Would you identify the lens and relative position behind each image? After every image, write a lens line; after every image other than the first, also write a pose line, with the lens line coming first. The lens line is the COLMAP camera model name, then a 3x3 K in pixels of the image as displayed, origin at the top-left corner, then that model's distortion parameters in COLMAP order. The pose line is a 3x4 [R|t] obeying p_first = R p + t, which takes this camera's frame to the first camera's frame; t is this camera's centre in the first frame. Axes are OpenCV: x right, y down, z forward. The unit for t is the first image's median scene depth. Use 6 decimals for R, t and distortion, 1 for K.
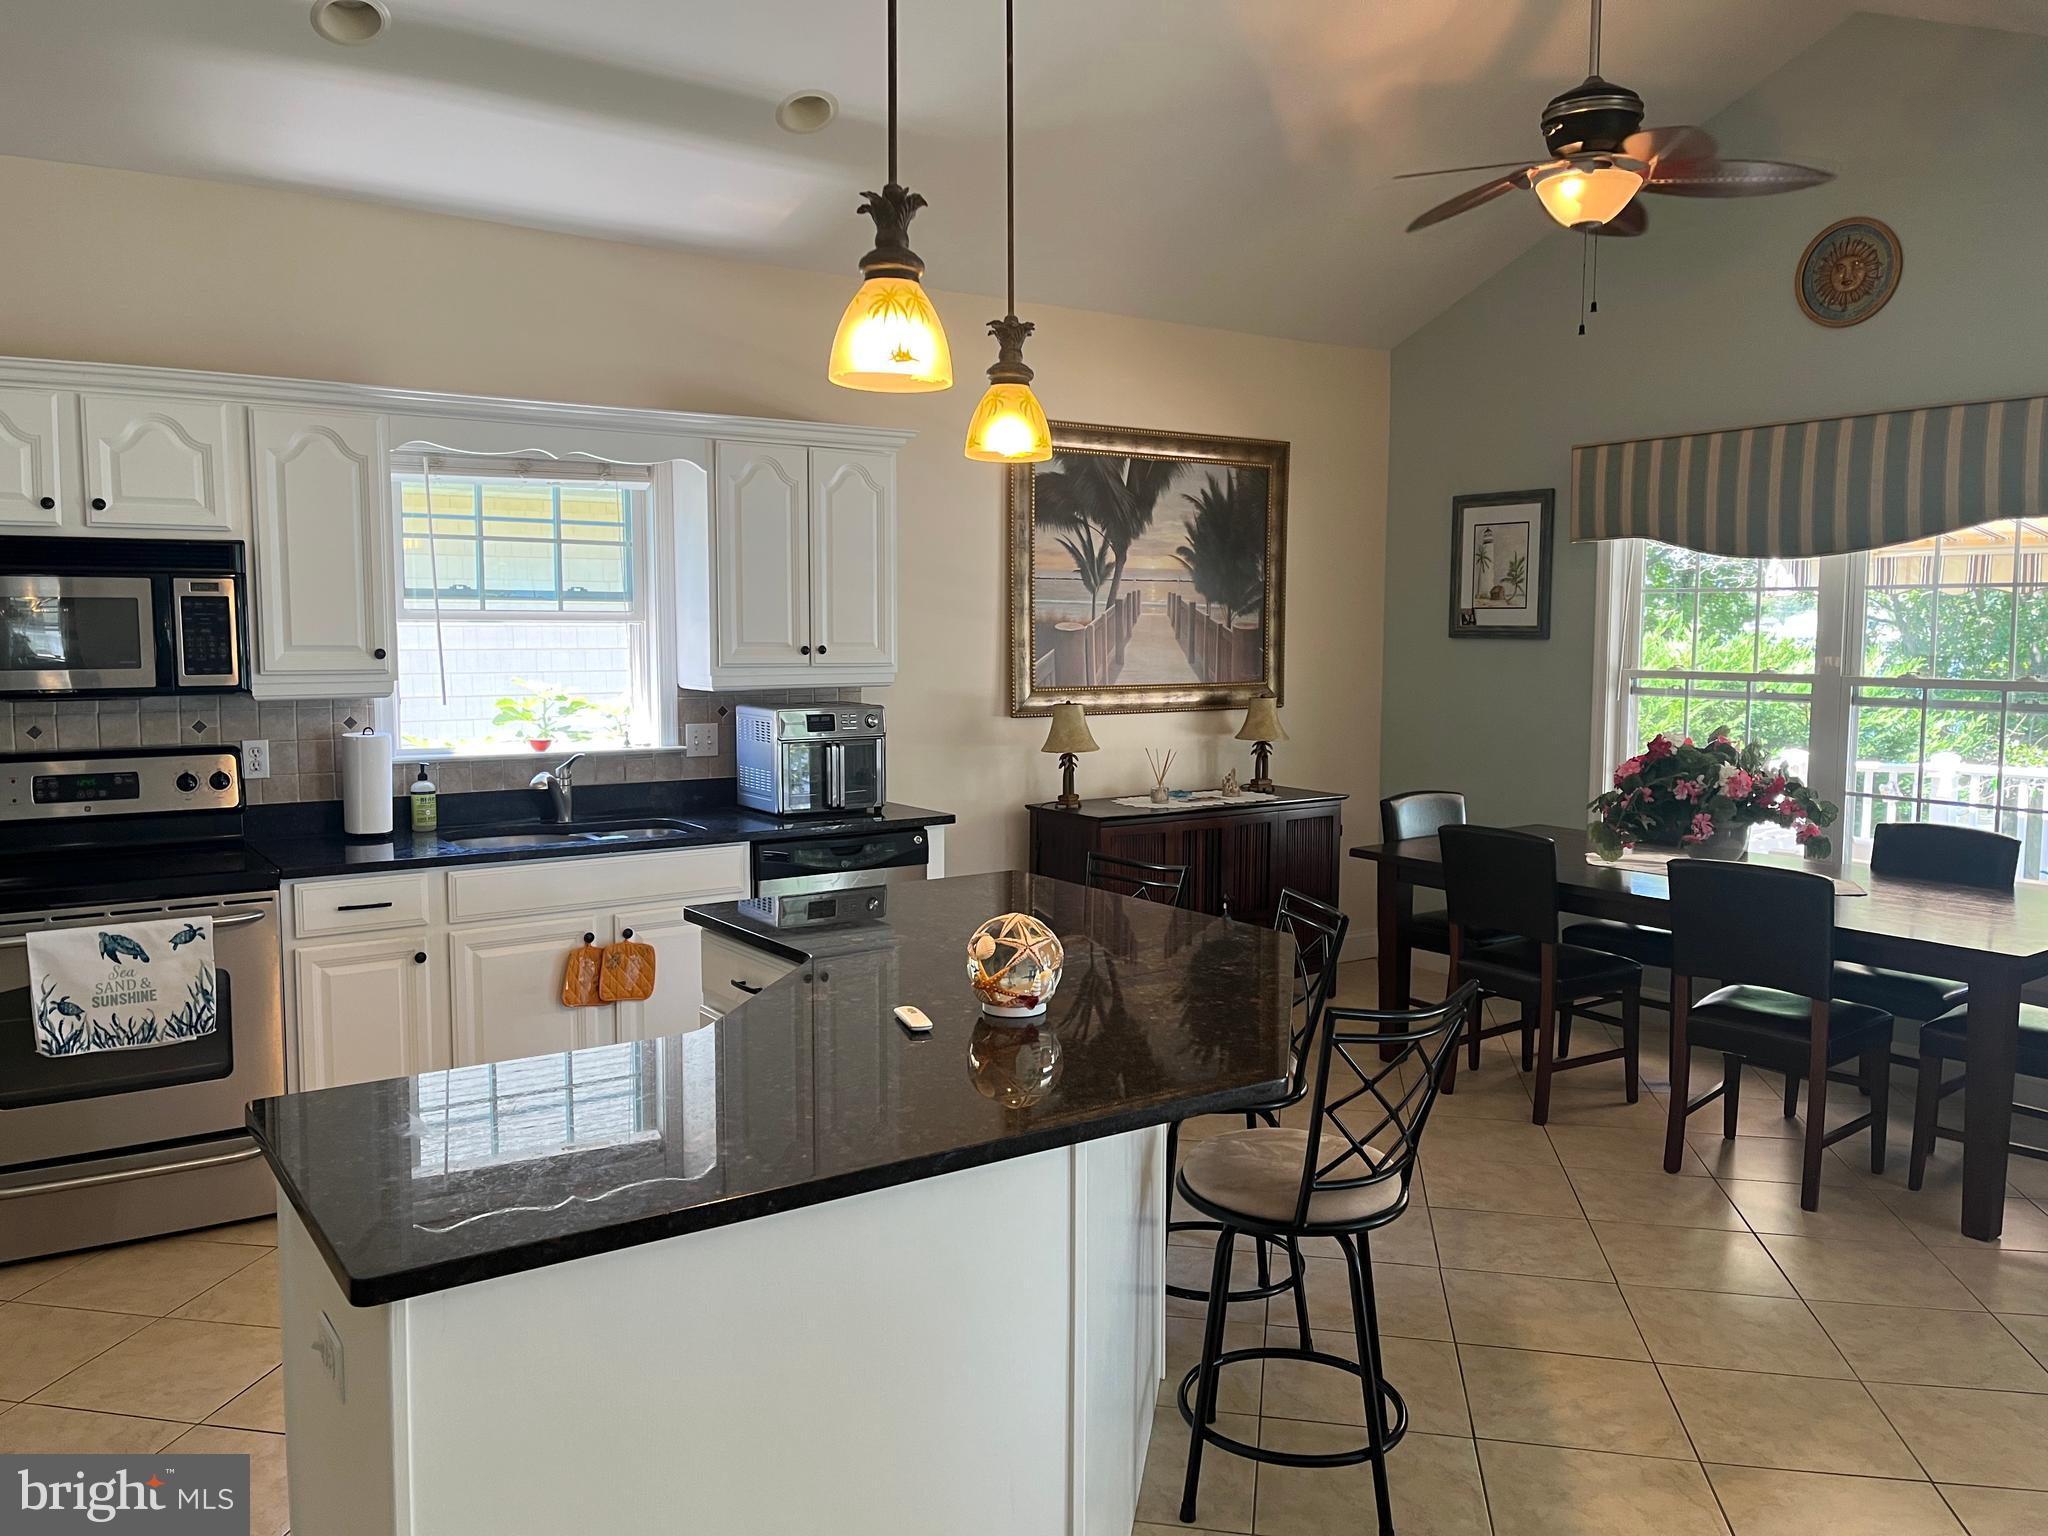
lens RADIAL K [[1512.7, 0, 1024.0], [0, 1512.7, 768.0], [0, 0, 1]] dist [-0.003145, -0.001516]
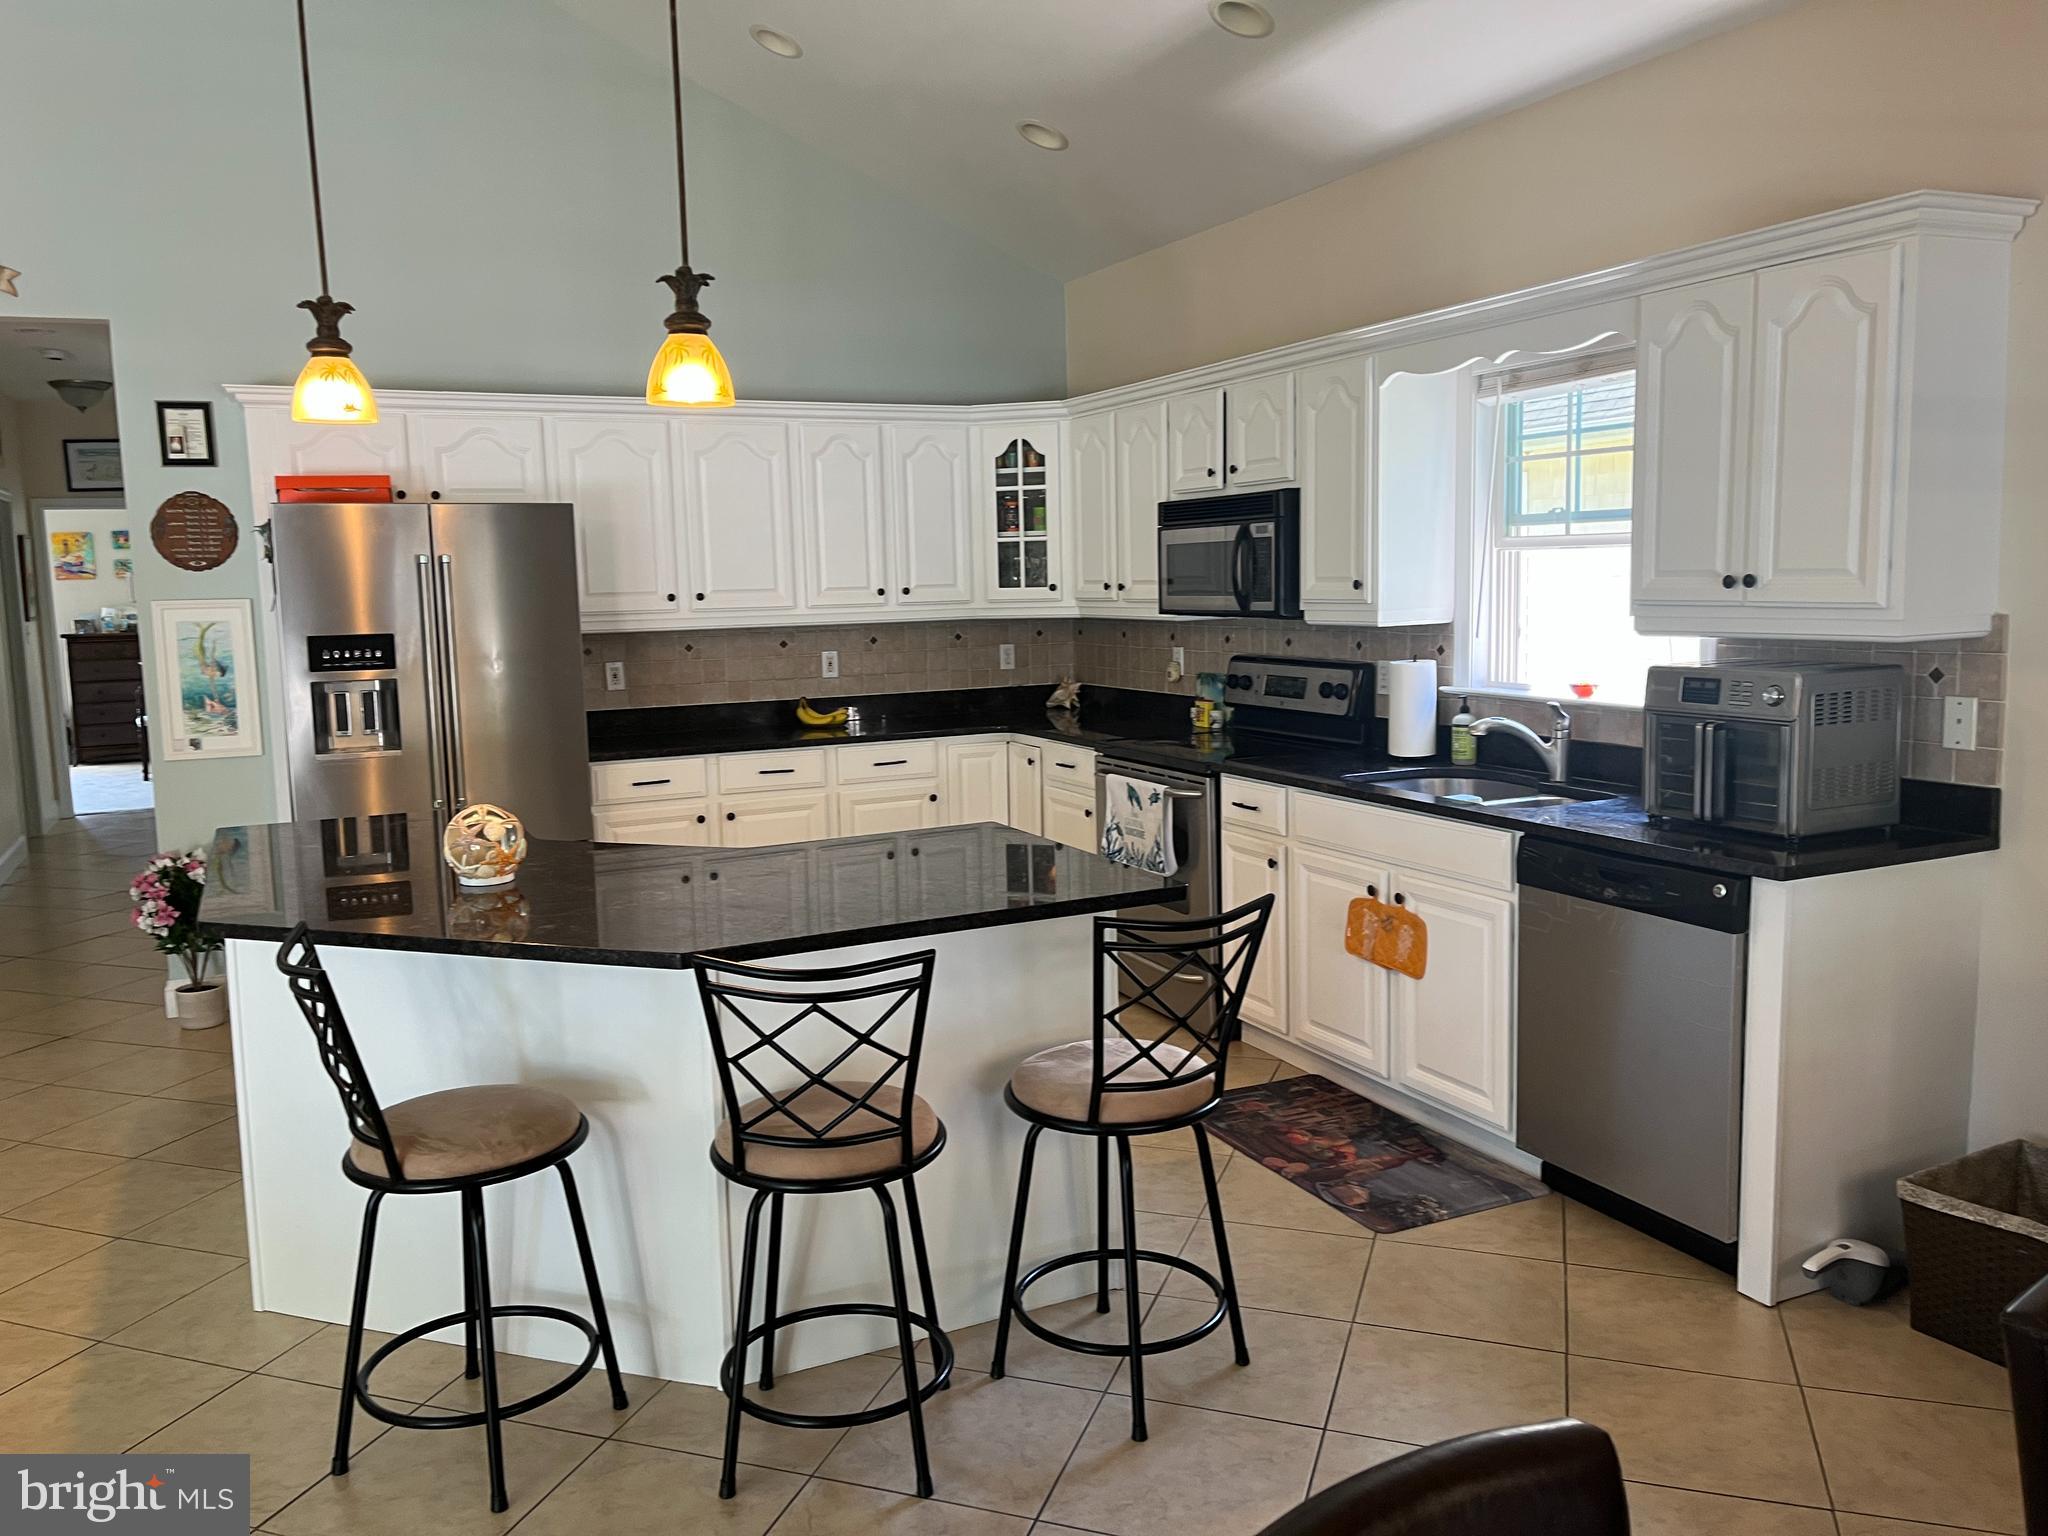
lens RADIAL K [[1580.6, 0, 1024.0], [0, 1580.6, 768.0], [0, 0, 1]] dist [-0.000478, 0.000297]
pose [[-0.177512, 0.119832, -0.976796, 0.747395], [-0.070675, 0.988444, 0.134105, -0.084249], [0.981577, 0.092841, -0.166992, 1.013147]]
